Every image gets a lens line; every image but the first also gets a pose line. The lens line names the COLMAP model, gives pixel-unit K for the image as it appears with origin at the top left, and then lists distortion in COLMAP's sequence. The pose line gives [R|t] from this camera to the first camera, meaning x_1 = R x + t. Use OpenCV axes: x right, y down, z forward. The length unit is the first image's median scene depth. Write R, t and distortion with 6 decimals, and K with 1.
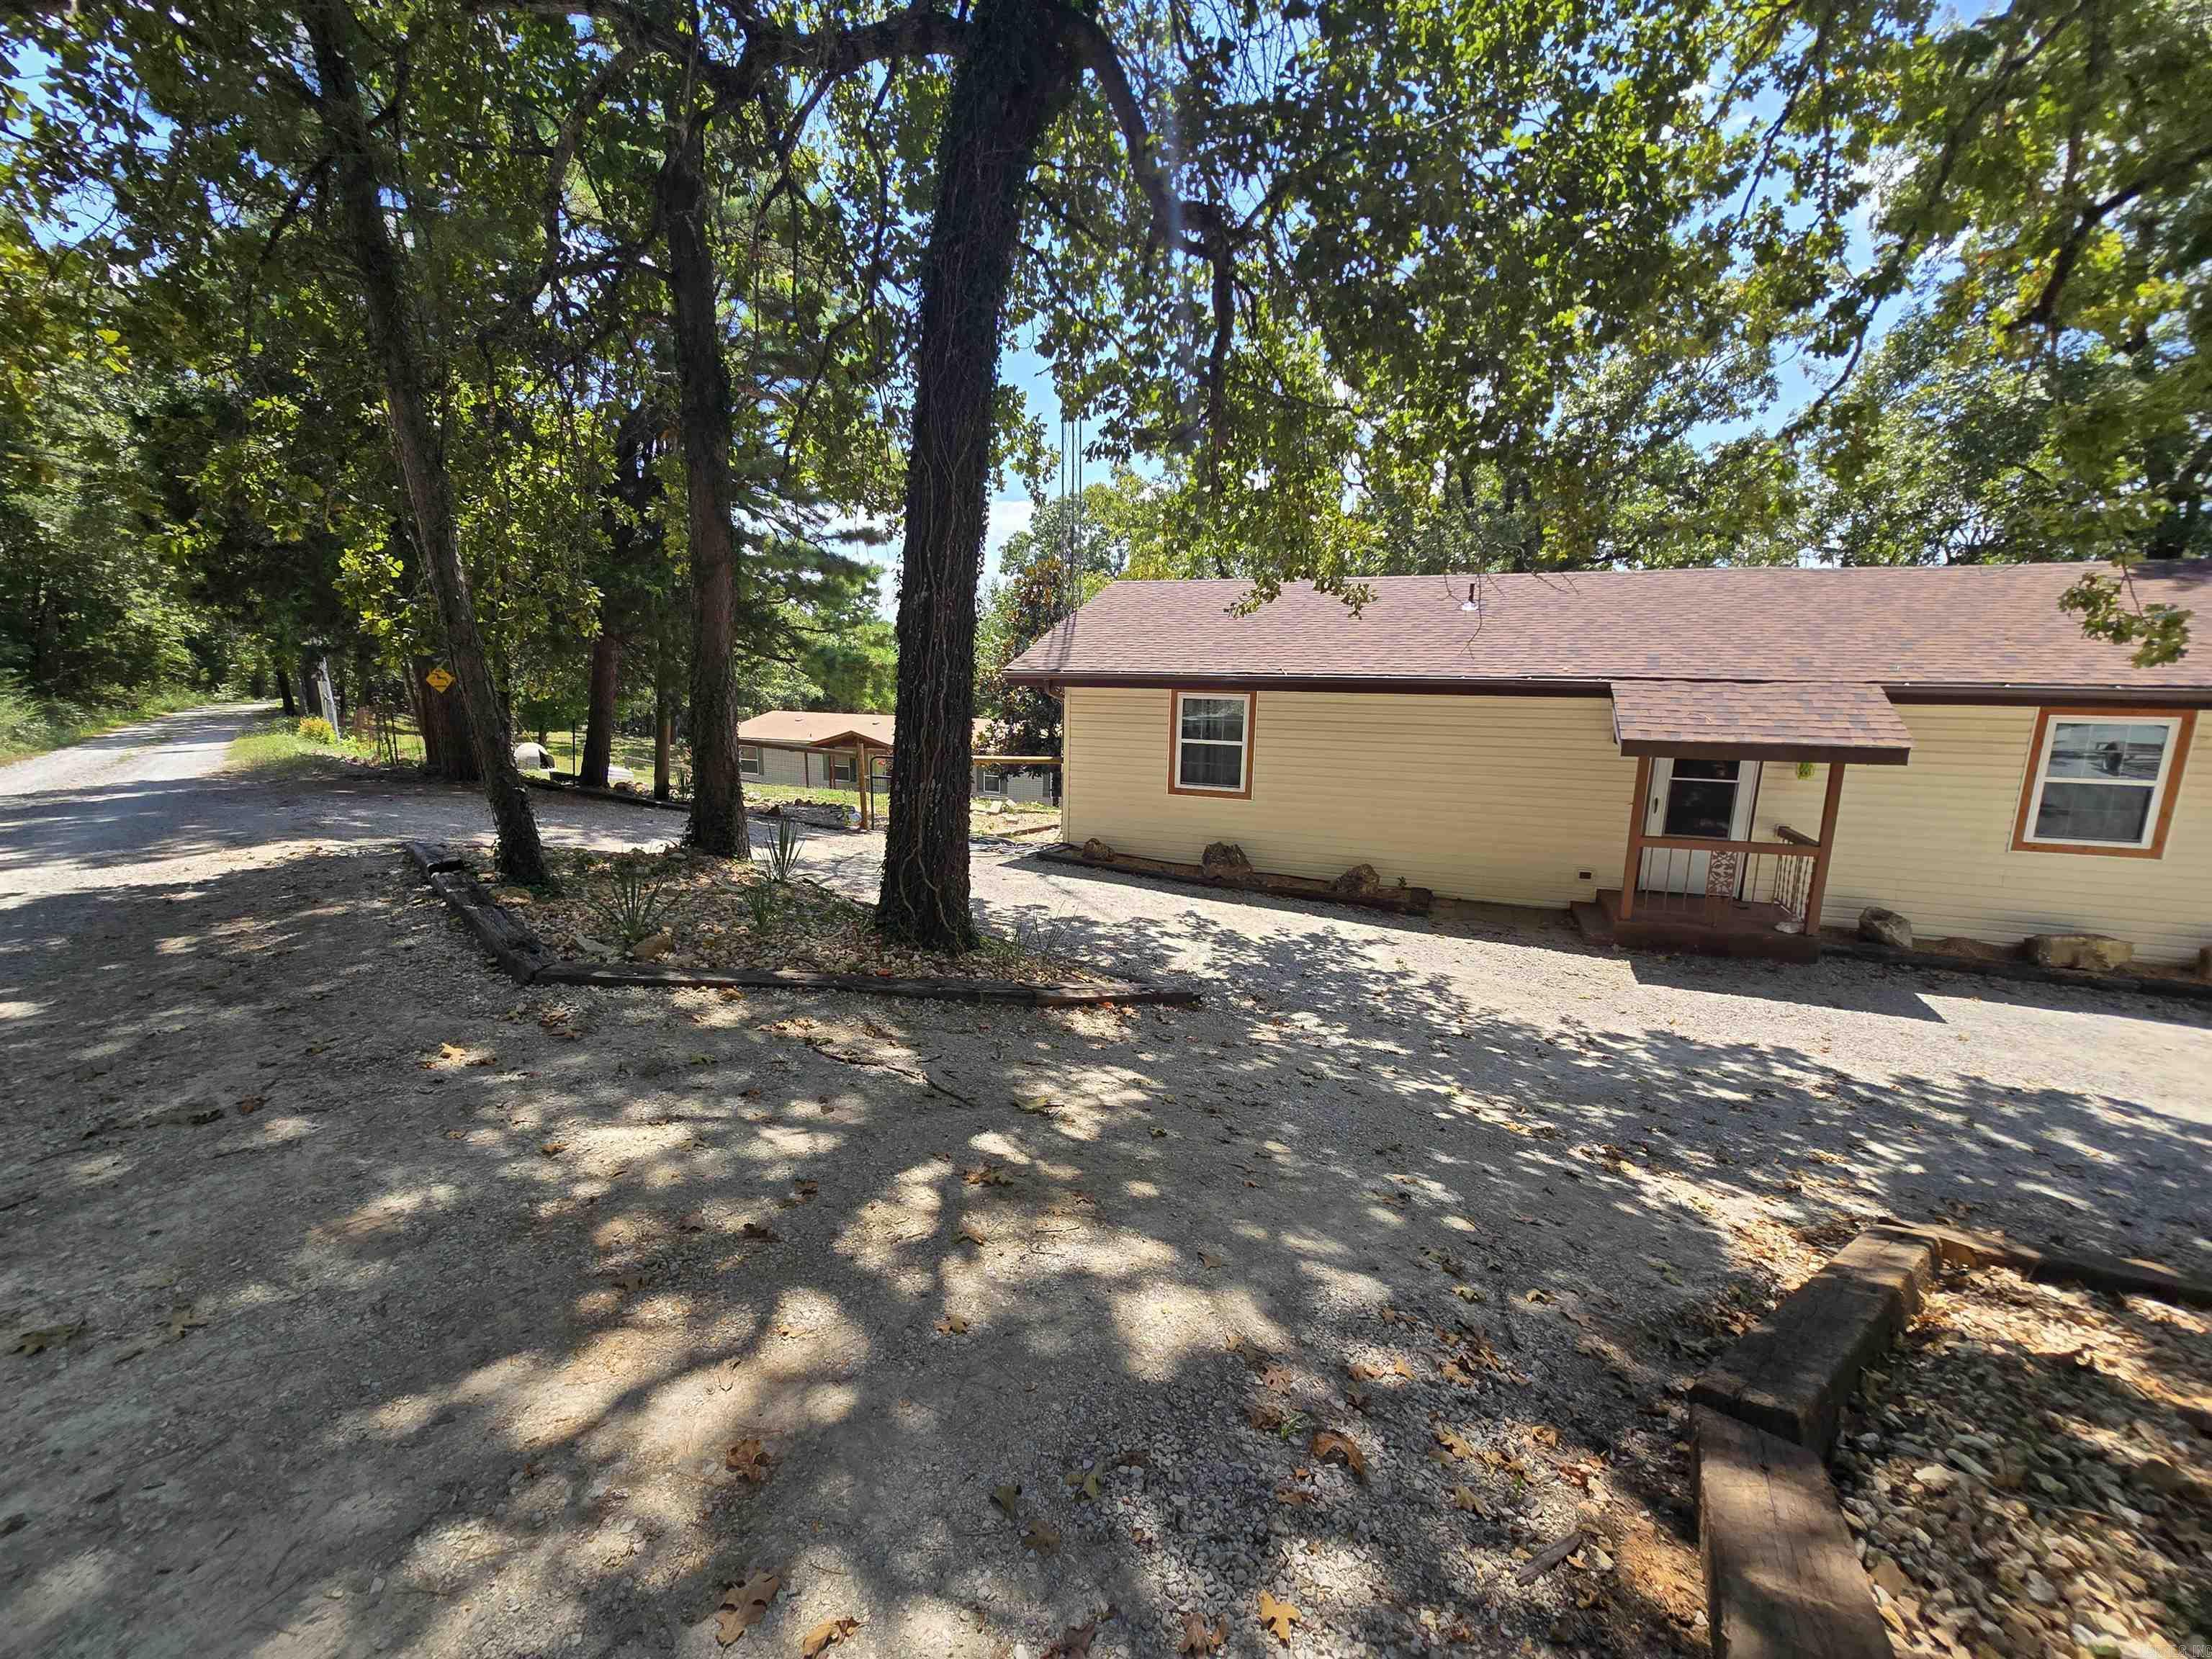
lens RADIAL K [[904.8, 0, 1106.0], [0, 904.8, 829.5], [0, 0, 1]] dist [0.000212, 0.000018]
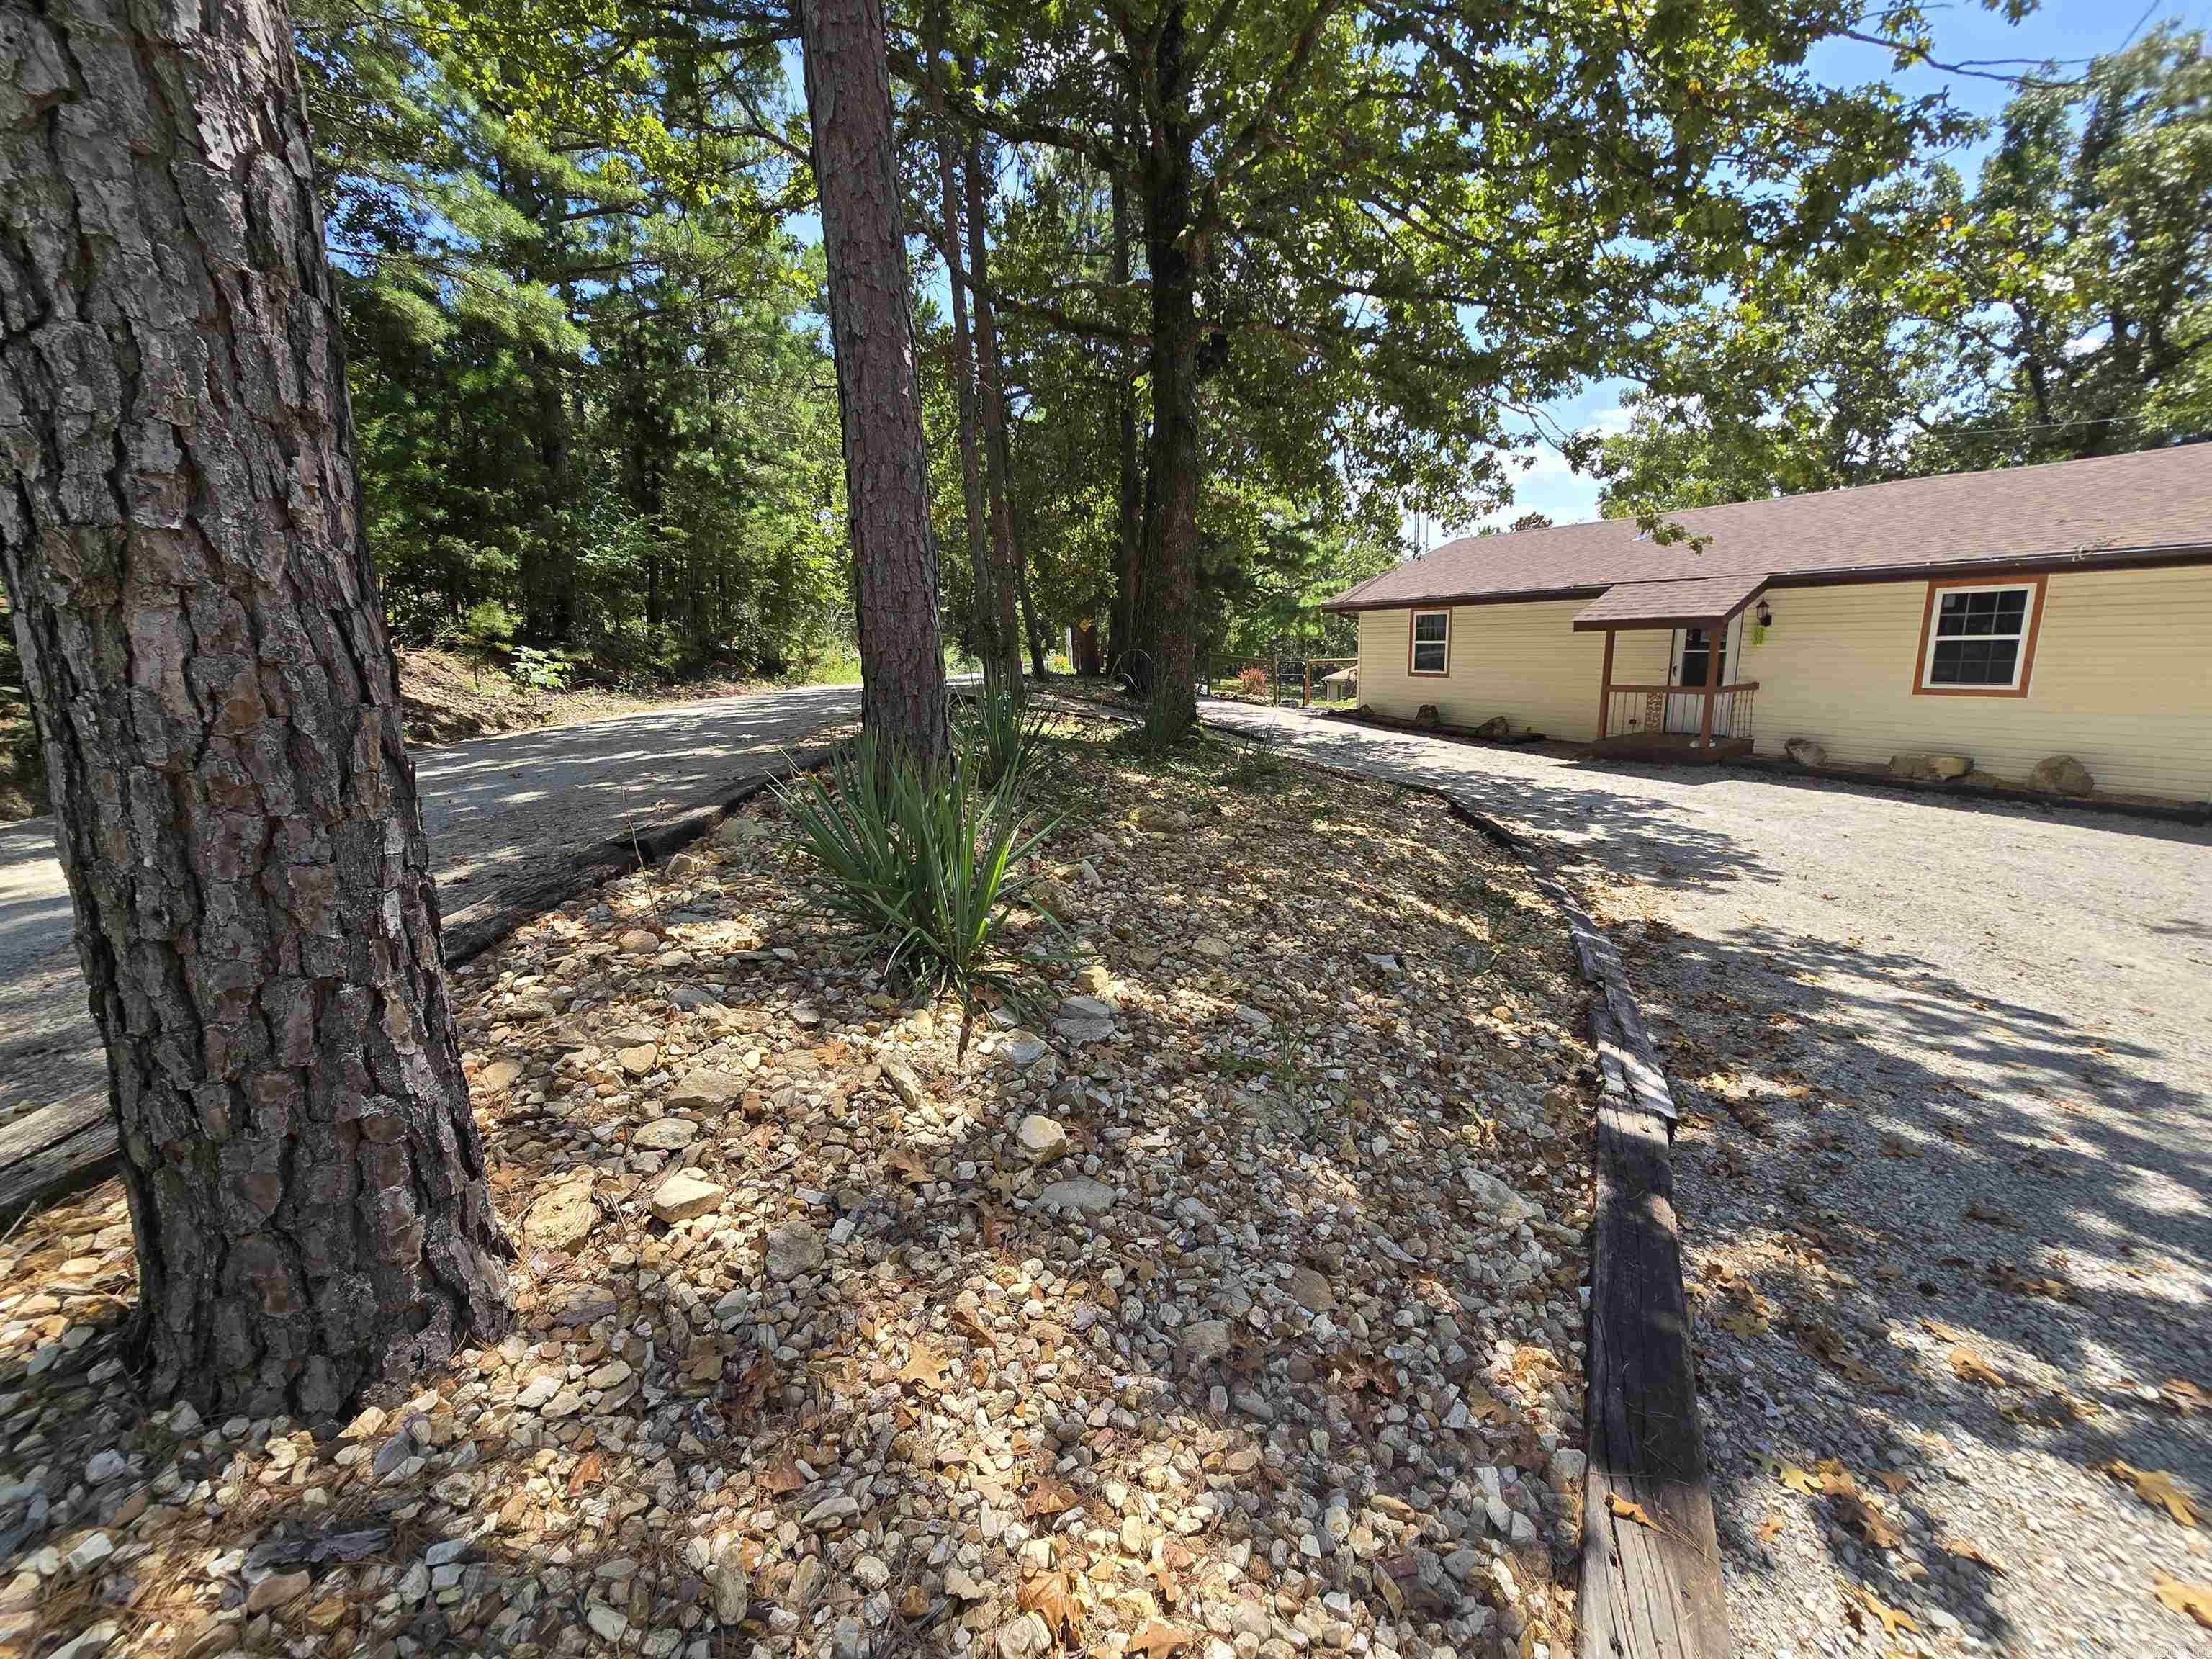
lens RADIAL K [[904.8, 0, 1106.0], [0, 904.8, 829.5], [0, 0, 1]] dist [0.000212, 0.000018]
pose [[0.767739, 0.088794, -0.634581, 0.899213], [-0.038160, 0.994930, 0.093049, 0.131398], [0.639626, -0.047222, 0.767235, -0.708451]]
